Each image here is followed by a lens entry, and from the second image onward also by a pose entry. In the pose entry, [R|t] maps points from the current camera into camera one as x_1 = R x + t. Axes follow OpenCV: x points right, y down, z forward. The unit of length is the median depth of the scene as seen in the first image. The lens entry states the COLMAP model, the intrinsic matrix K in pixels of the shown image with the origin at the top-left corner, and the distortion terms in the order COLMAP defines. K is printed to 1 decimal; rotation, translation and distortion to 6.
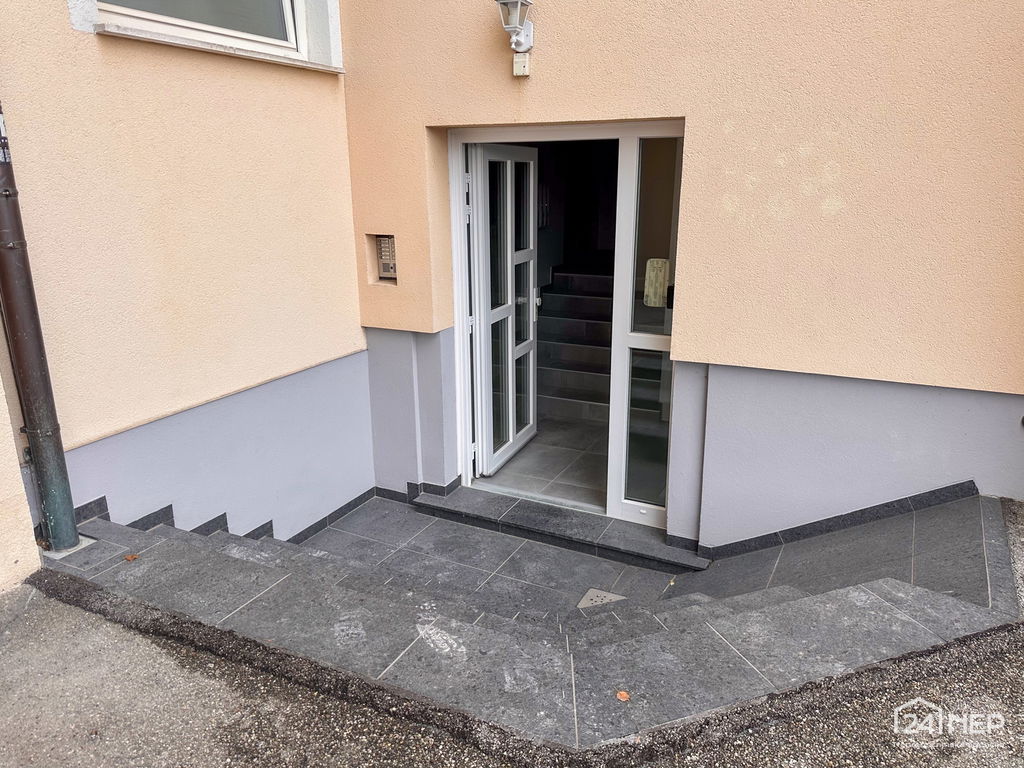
lens RADIAL K [[724.4, 0, 512.0], [0, 724.4, 386.6], [0, 0, 1]] dist [0.045888, -0.026402]
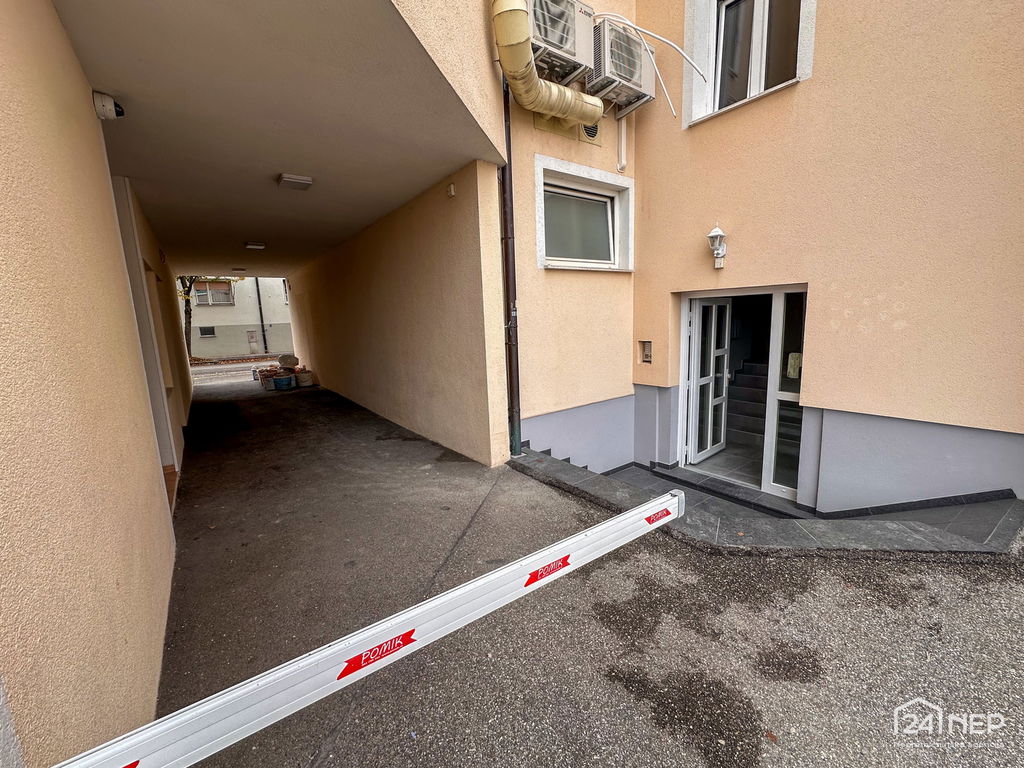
lens RADIAL K [[415.0, 0, 509.1], [0, 415.0, 384.4], [0, 0, 1]] dist [-0.008201, 0.000897]
pose [[0.883383, 0.047161, -0.466273, 0.047840], [-0.098204, 0.991463, -0.085773, 0.072429], [0.458247, 0.121561, 0.880473, -0.290084]]
